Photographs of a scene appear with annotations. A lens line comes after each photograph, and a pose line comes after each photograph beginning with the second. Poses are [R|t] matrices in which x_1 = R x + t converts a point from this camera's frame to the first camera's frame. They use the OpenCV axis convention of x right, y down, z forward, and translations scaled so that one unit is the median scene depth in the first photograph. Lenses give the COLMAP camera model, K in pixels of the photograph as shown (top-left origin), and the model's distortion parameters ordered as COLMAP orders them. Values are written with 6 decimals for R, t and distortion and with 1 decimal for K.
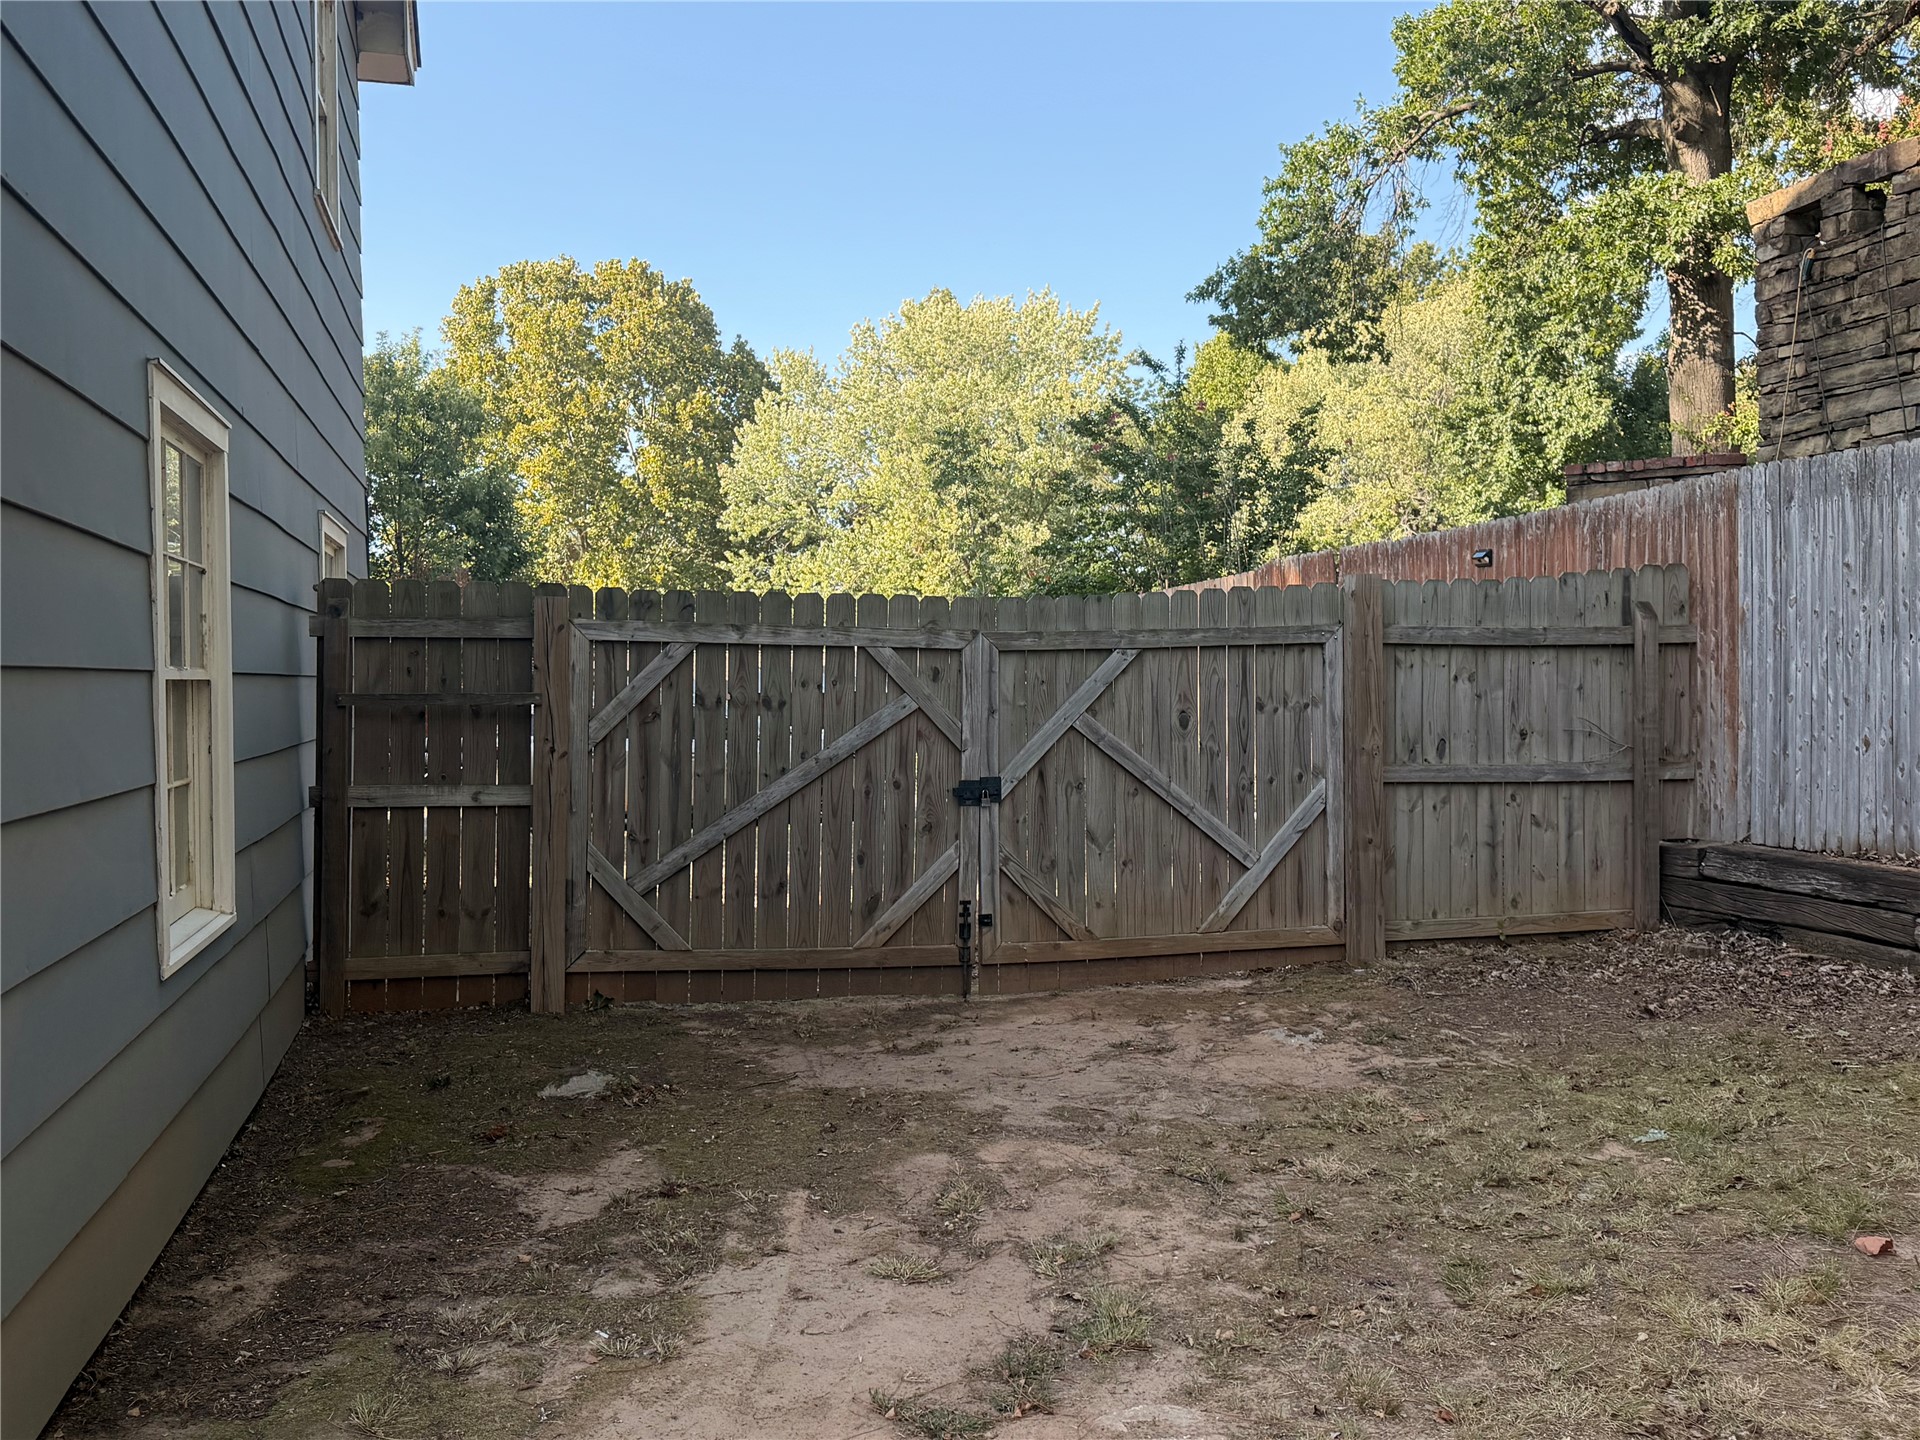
lens RADIAL K [[1917.0, 0, 960.0], [0, 1917.0, 720.0], [0, 0, 1]] dist [0.001385, -0.006308]
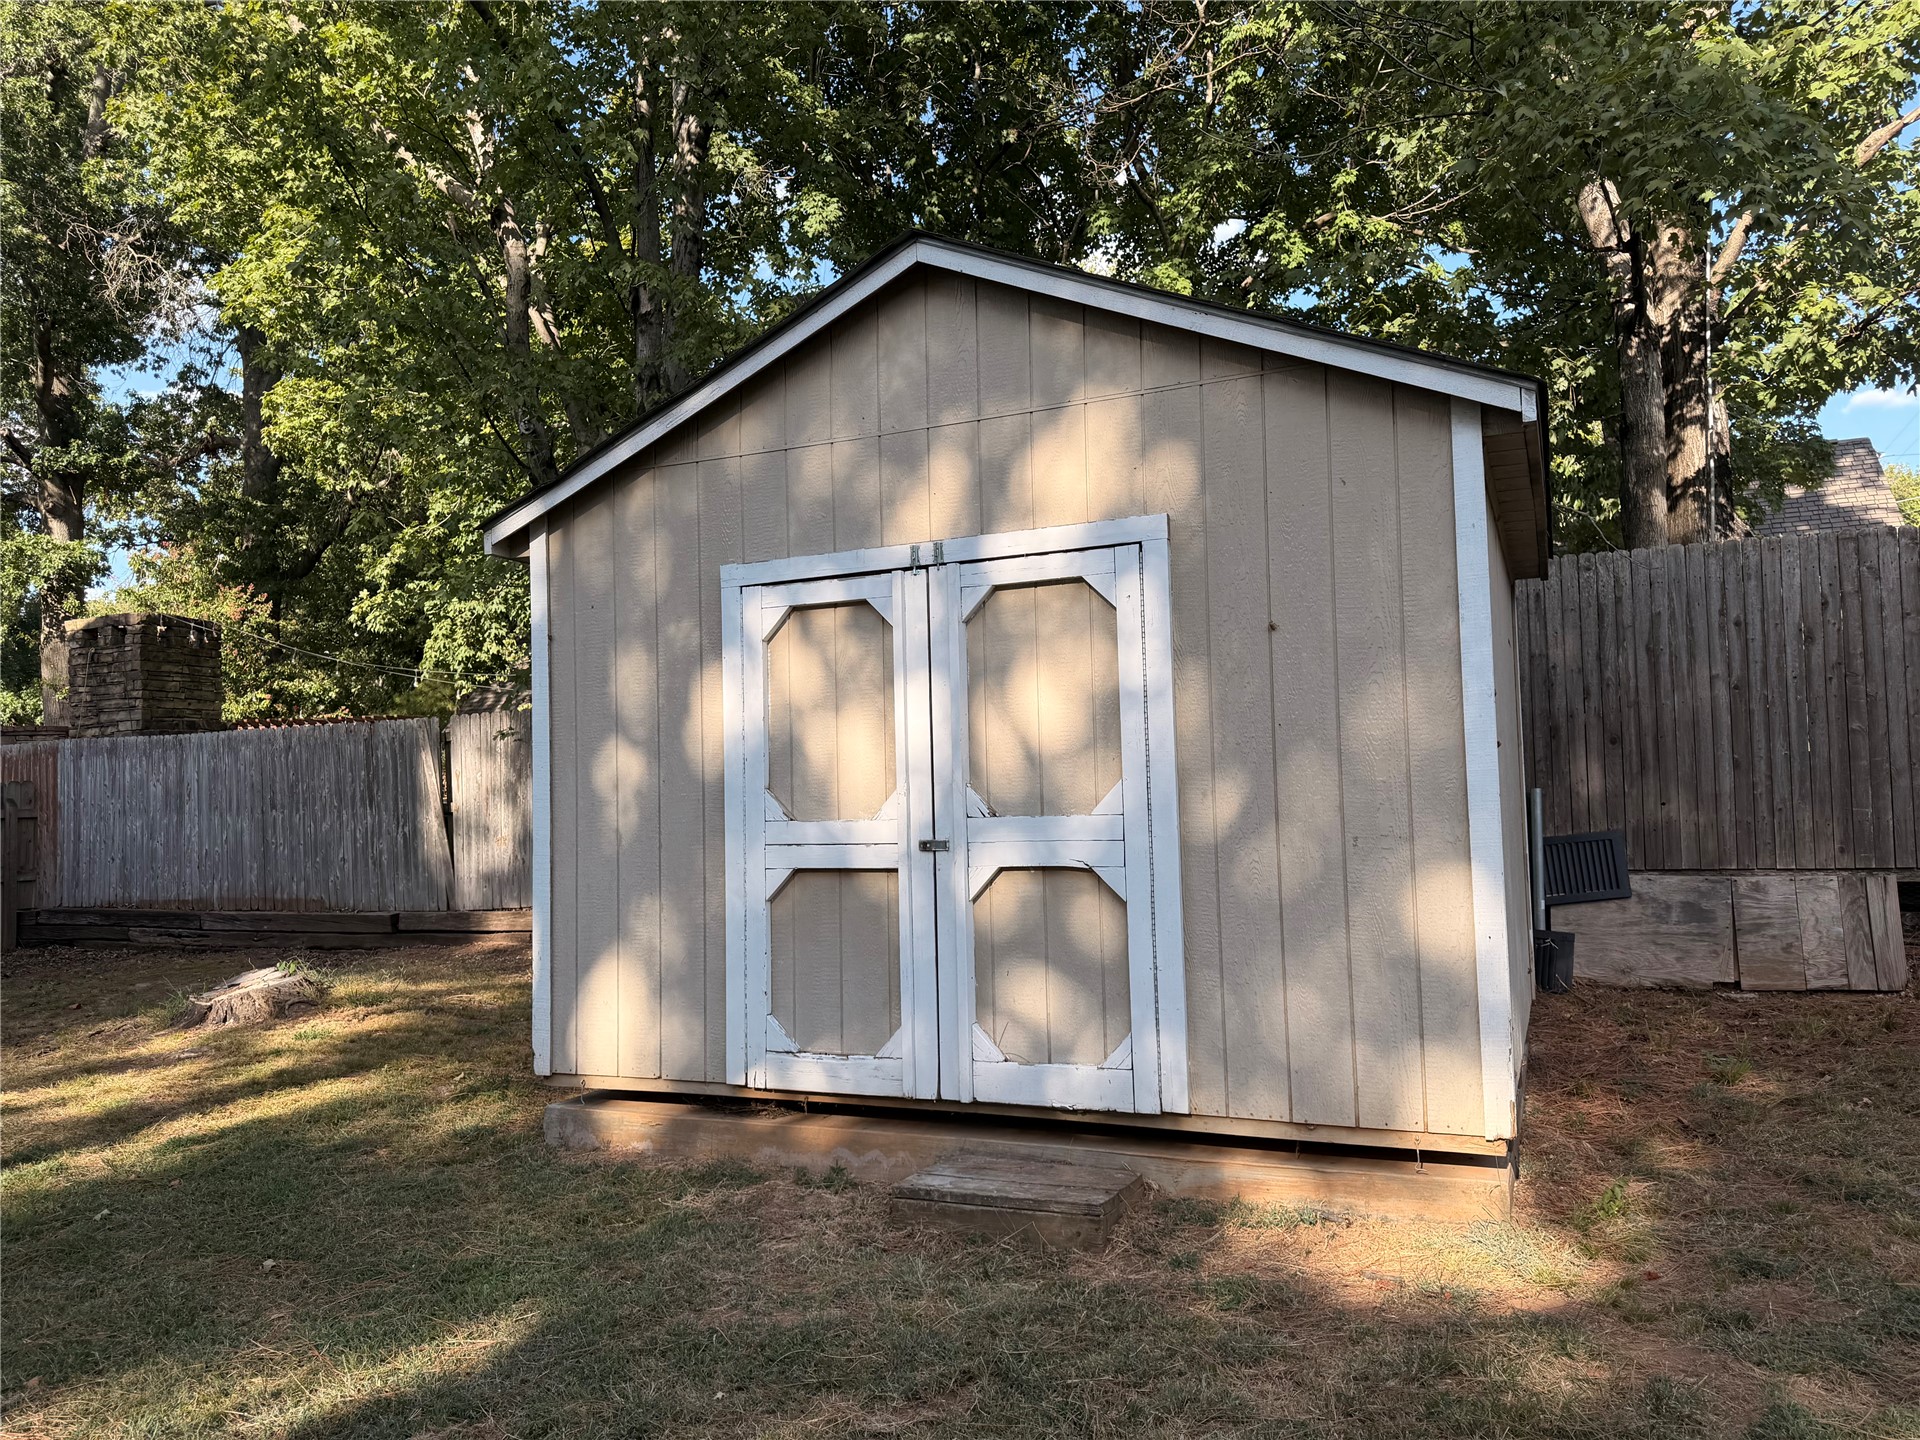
lens RADIAL K [[1363.2, 0, 958.3], [0, 1363.2, 724.3], [0, 0, 1]] dist [0.035638, -0.034586]
pose [[0.597407, 0.035173, 0.801167, -0.258595], [0.038514, 0.996626, -0.072473, 0.008317], [-0.801013, 0.074152, 0.594037, -0.812328]]
